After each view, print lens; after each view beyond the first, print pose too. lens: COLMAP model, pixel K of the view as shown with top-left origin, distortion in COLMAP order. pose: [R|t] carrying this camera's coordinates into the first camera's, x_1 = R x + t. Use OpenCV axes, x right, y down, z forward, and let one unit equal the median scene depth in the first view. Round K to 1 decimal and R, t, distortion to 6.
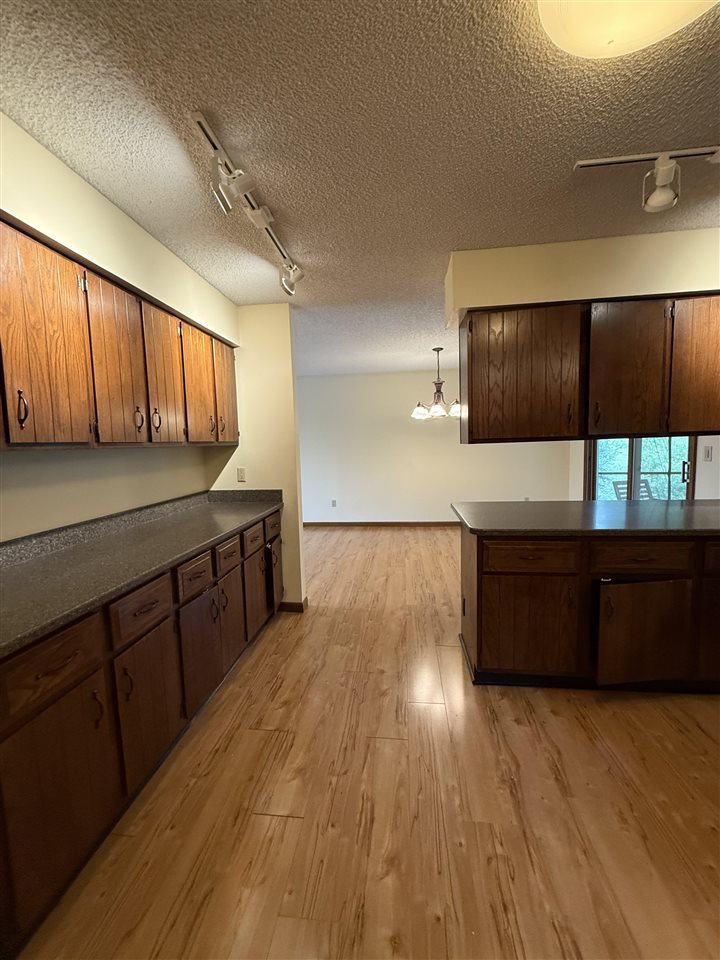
lens RADIAL K [[380.8, 0, 358.8], [0, 380.8, 476.9], [0, 0, 1]] dist [-0.006000, 0.001277]
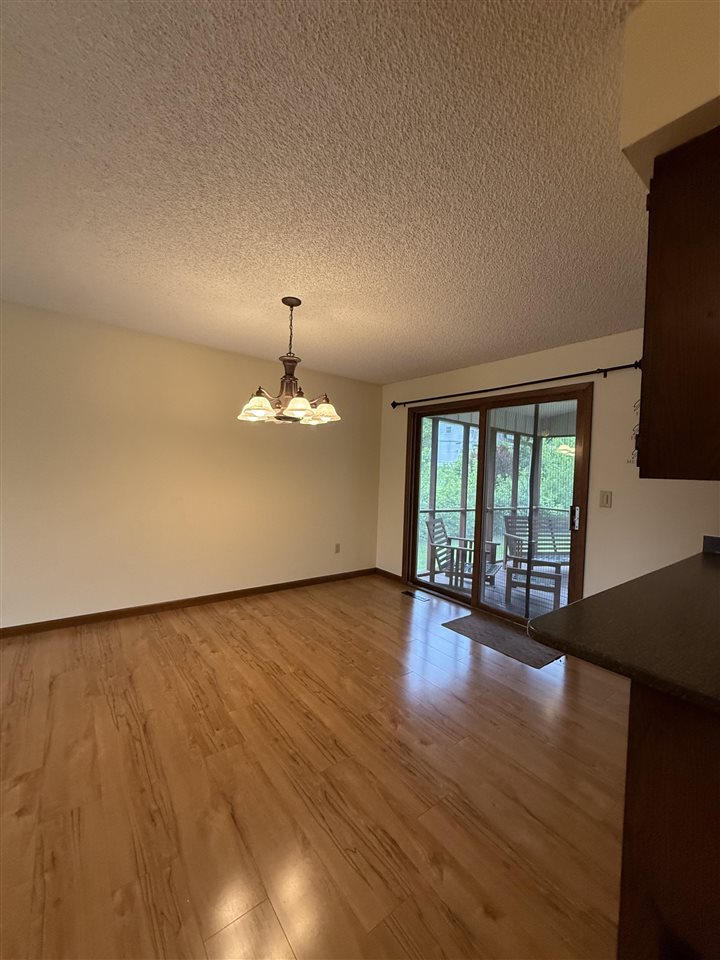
lens RADIAL K [[380.8, 0, 359.2], [0, 380.8, 478.2], [0, 0, 1]] dist [-0.006000, 0.001277]
pose [[0.715936, 0.045686, 0.696669, -0.099662], [0.002962, 0.997649, -0.068468, -0.036294], [-0.698159, 0.051082, 0.714118, 0.540353]]
